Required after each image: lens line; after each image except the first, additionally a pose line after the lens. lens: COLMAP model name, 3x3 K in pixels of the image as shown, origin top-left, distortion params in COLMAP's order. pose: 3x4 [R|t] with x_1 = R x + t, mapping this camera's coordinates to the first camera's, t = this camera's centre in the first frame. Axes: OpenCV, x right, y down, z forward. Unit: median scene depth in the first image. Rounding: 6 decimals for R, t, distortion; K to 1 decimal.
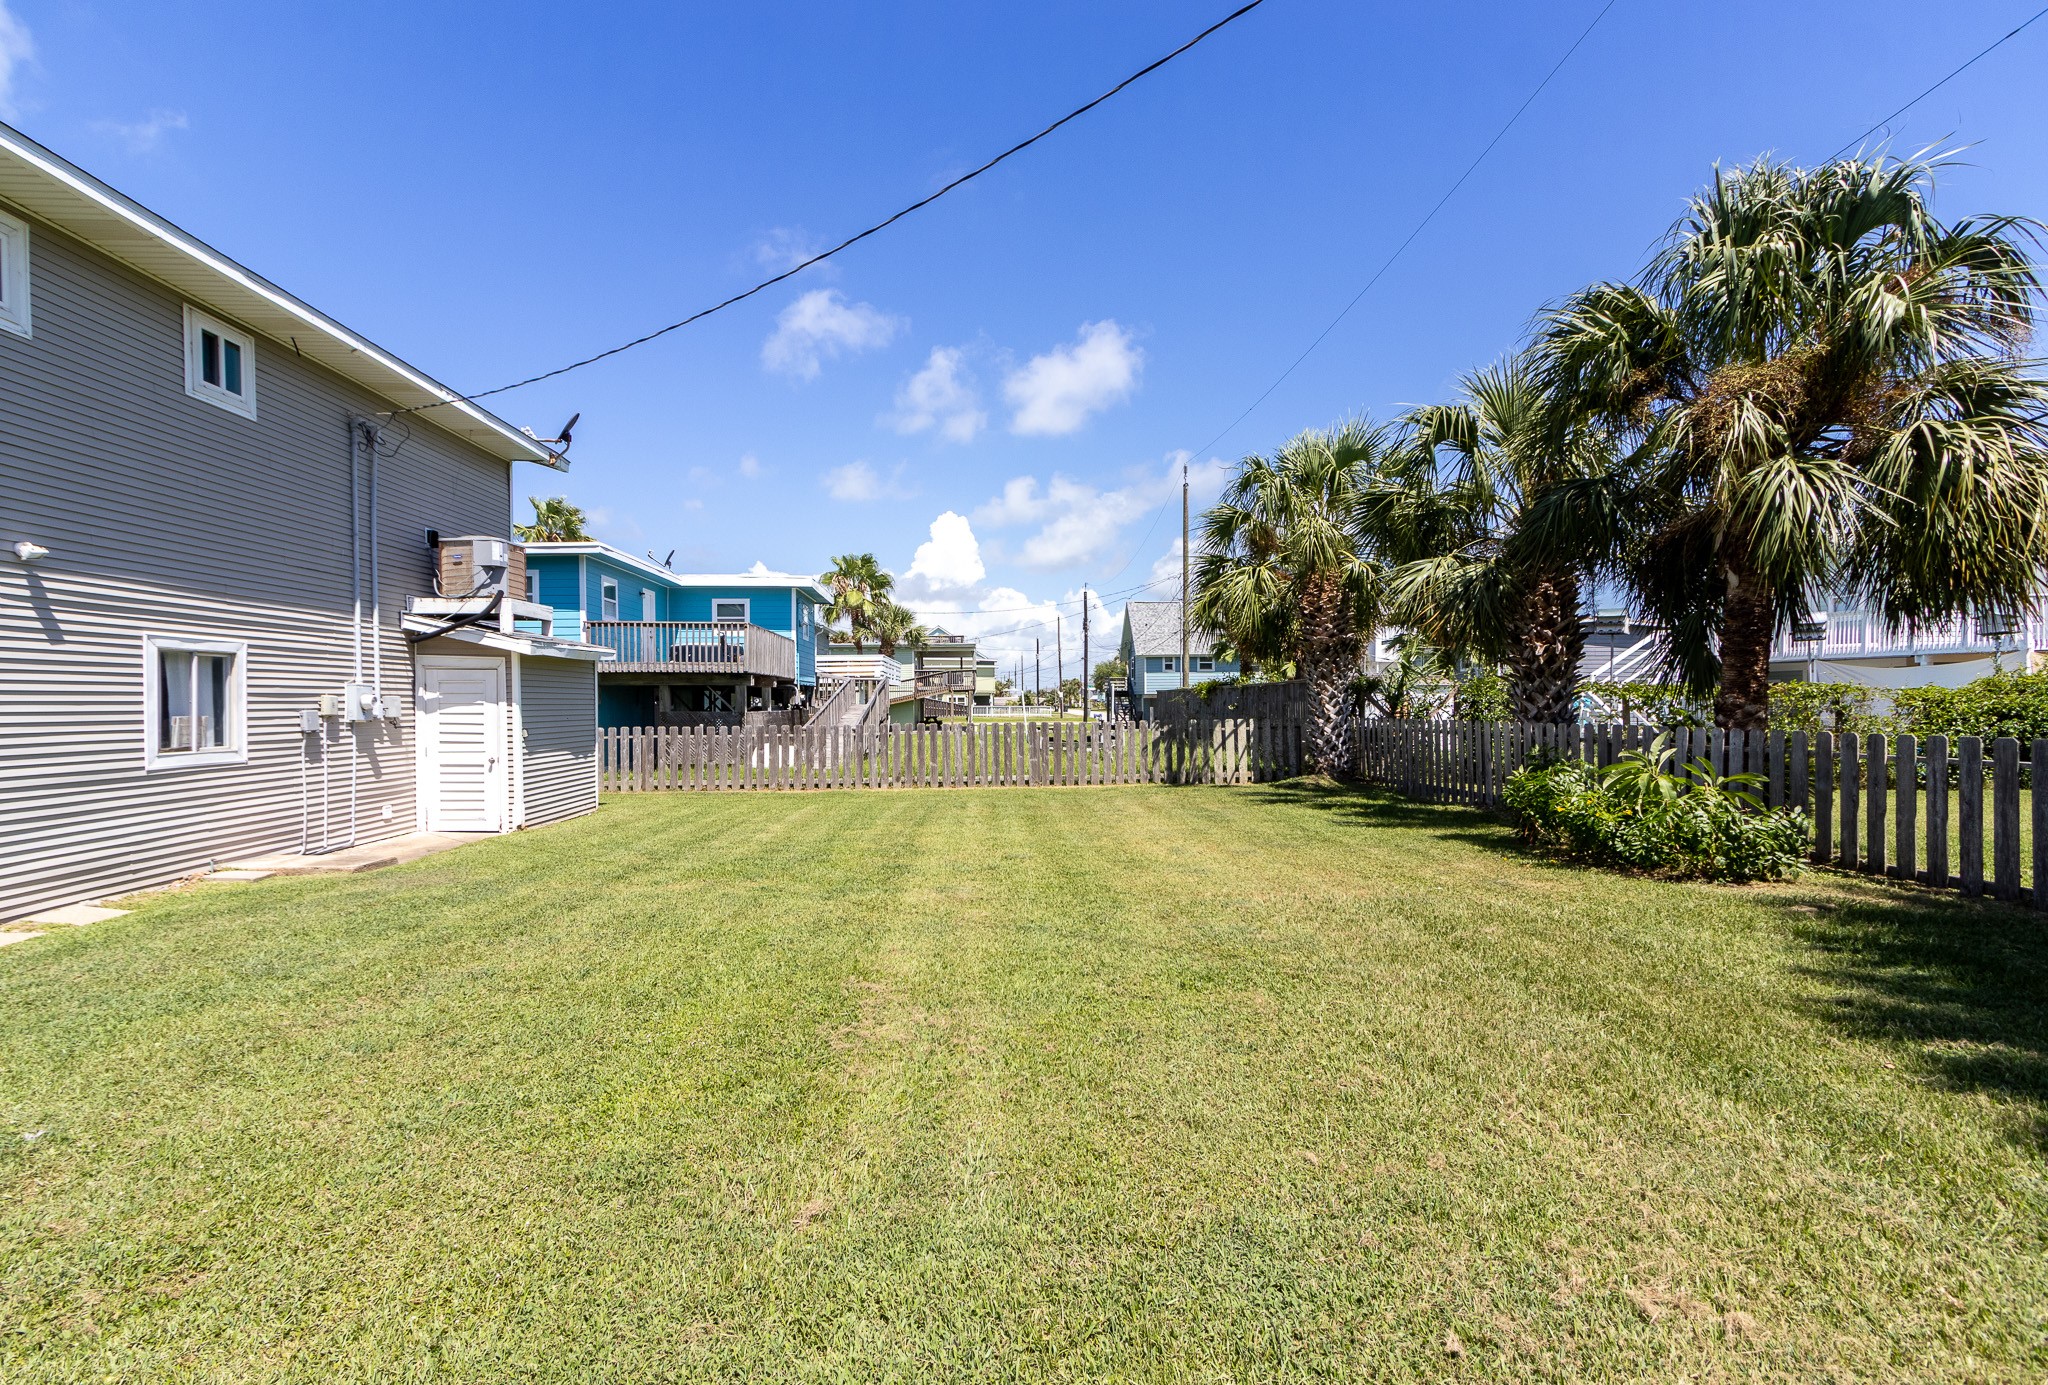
lens RADIAL K [[935.6, 0, 1037.6], [0, 935.6, 723.8], [0, 0, 1]] dist [0.005475, -0.001702]
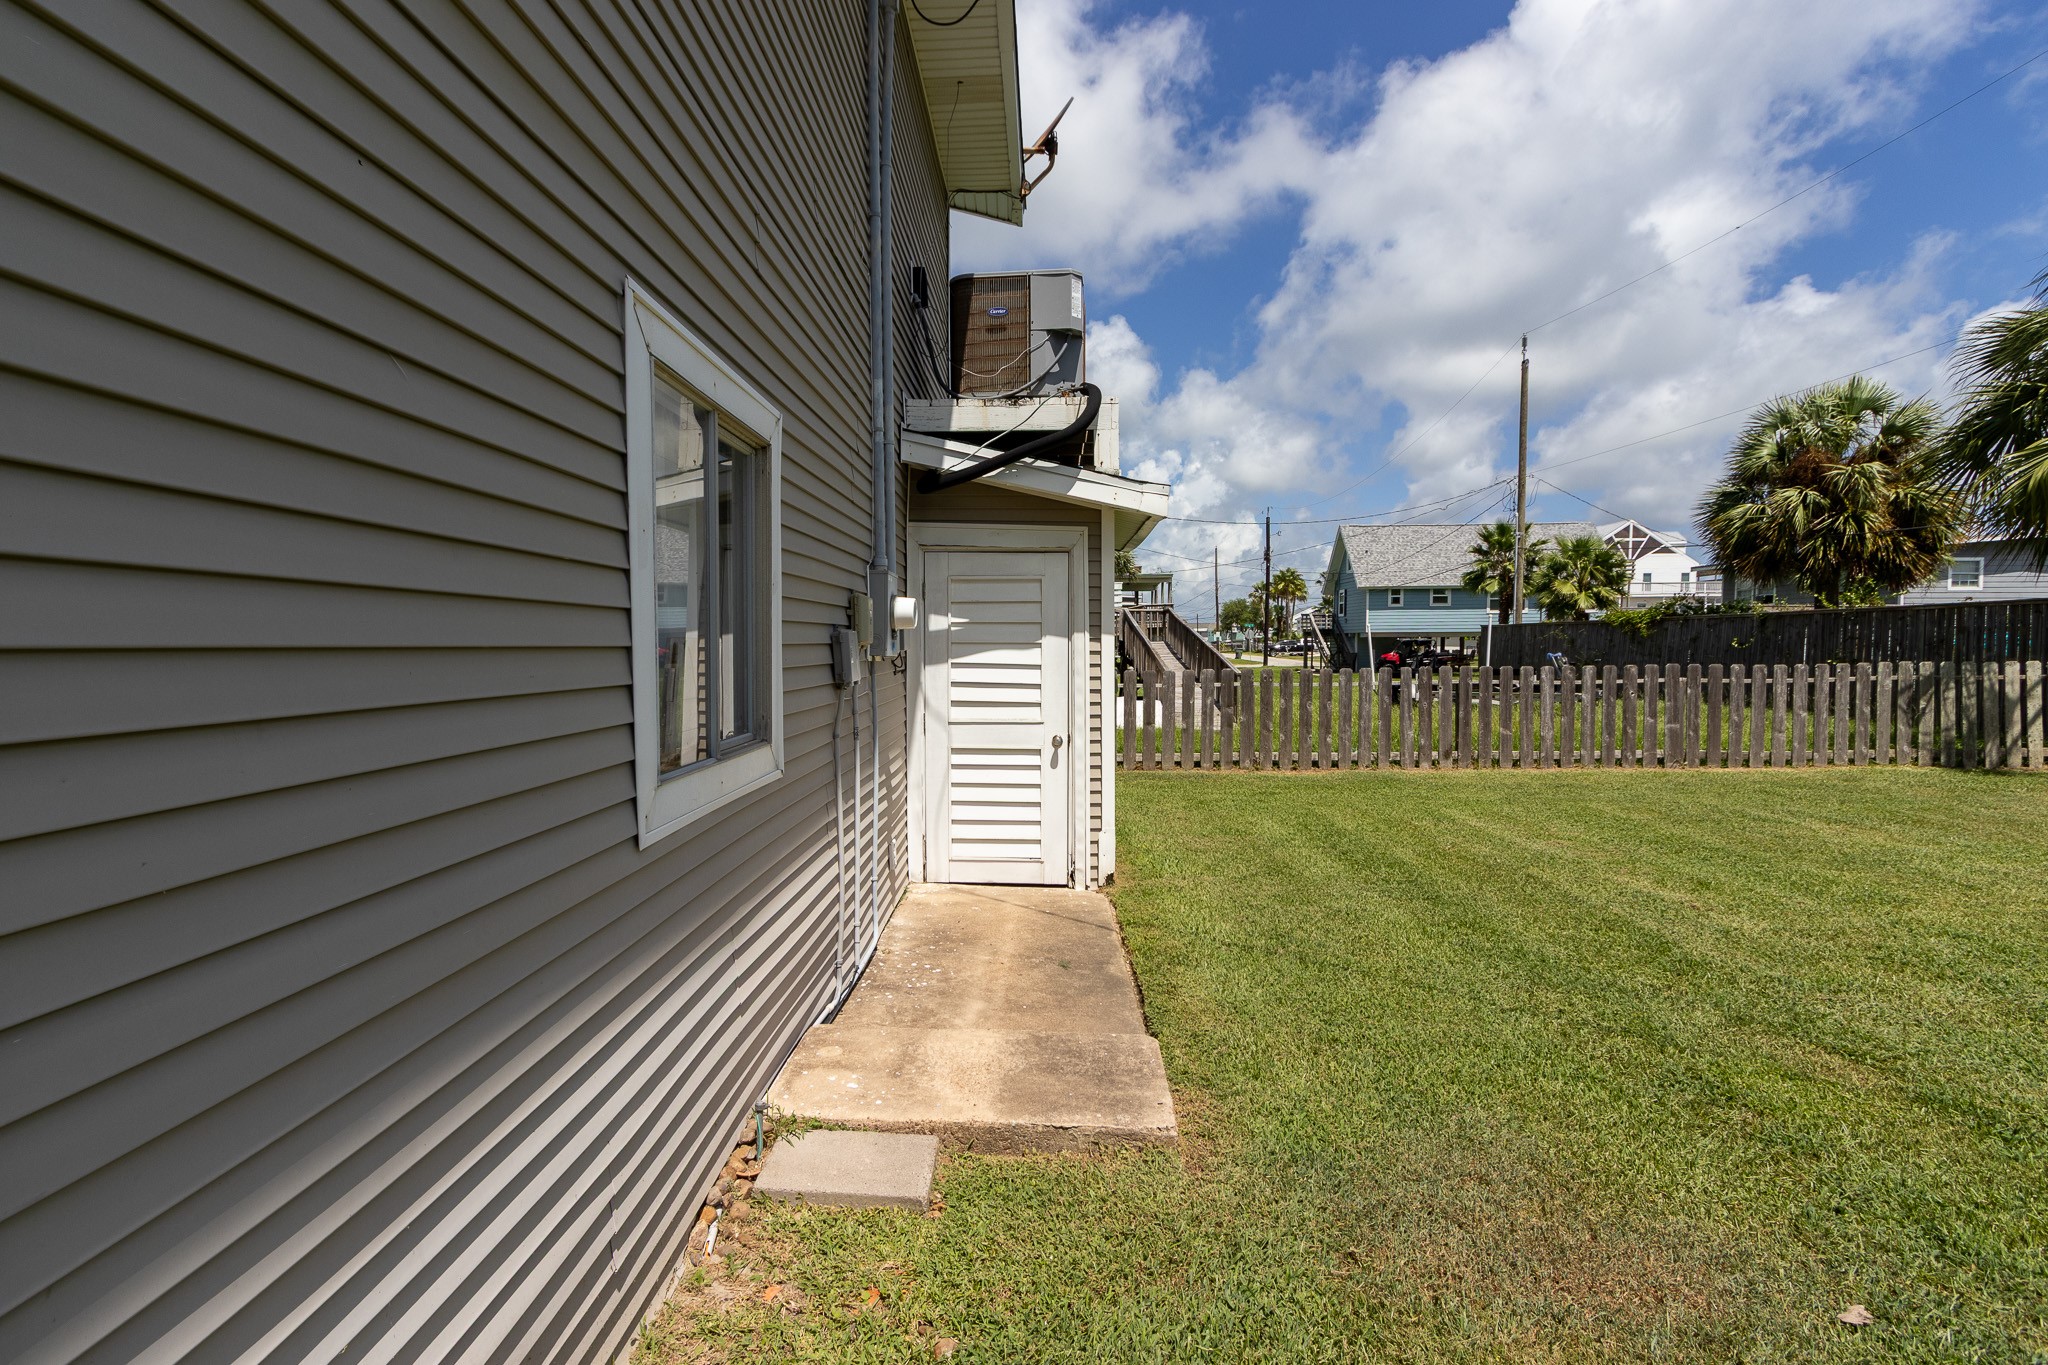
lens RADIAL K [[935.6, 0, 1038.0], [0, 935.6, 694.5], [0, 0, 1]] dist [0.005475, -0.001702]
pose [[0.996962, 0.005079, -0.077722, -0.403446], [-0.002678, 0.999517, 0.030966, -0.000308], [0.077842, -0.030664, 0.996494, 0.375997]]
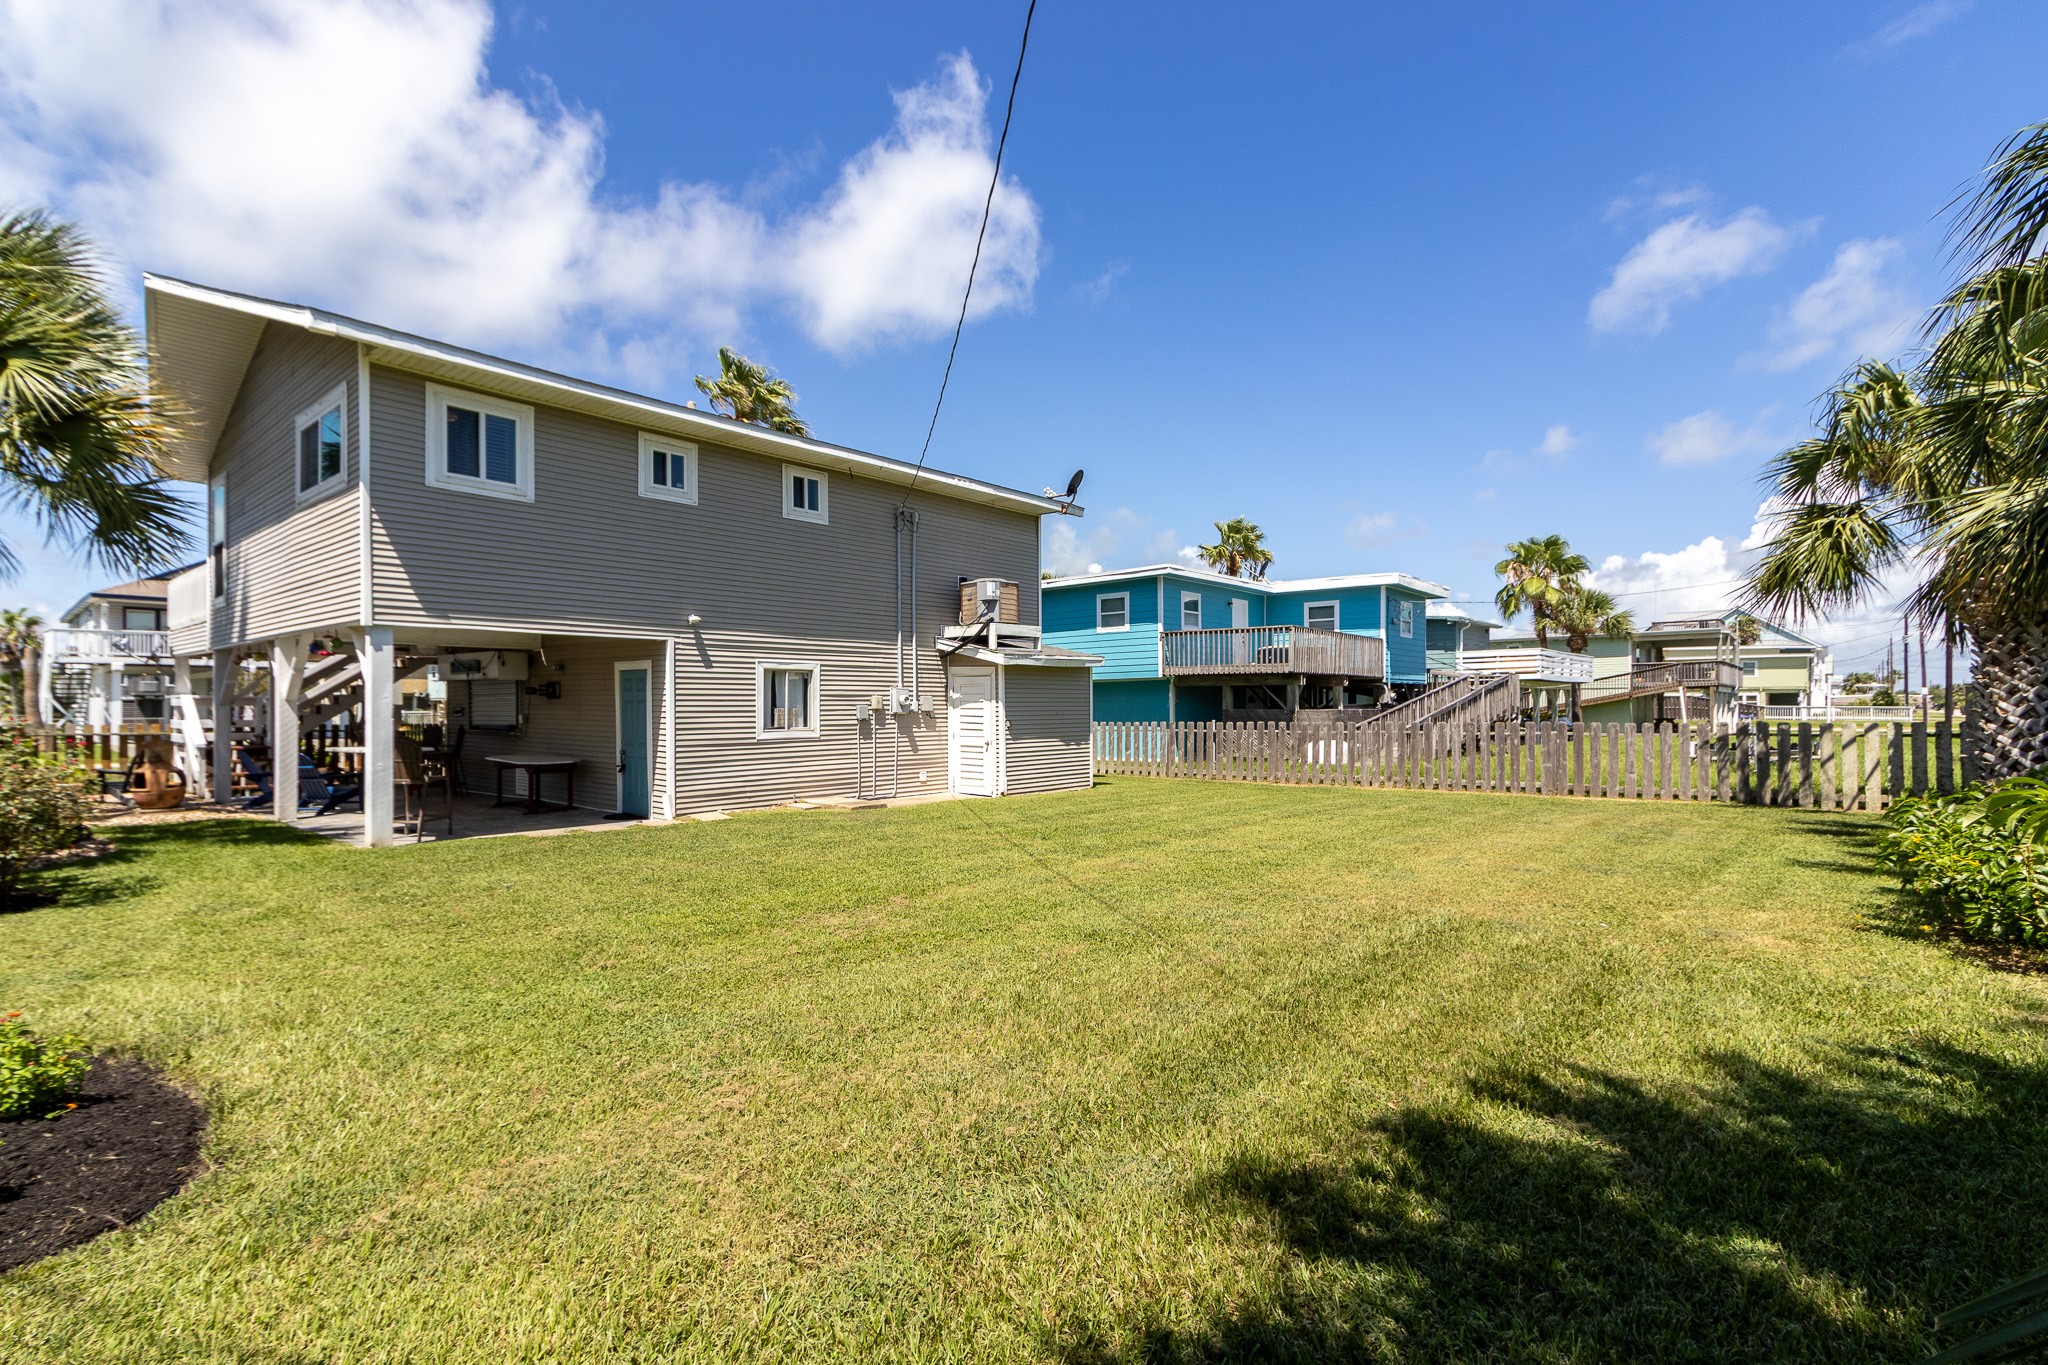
lens RADIAL K [[935.6, 0, 1031.3], [0, 935.6, 715.8], [0, 0, 1]] dist [0.005475, -0.001702]
pose [[0.743638, 0.009218, -0.668519, 0.241133], [-0.014507, 0.999892, -0.002351, 0.001127], [0.668425, 0.011446, 0.743692, 0.022683]]
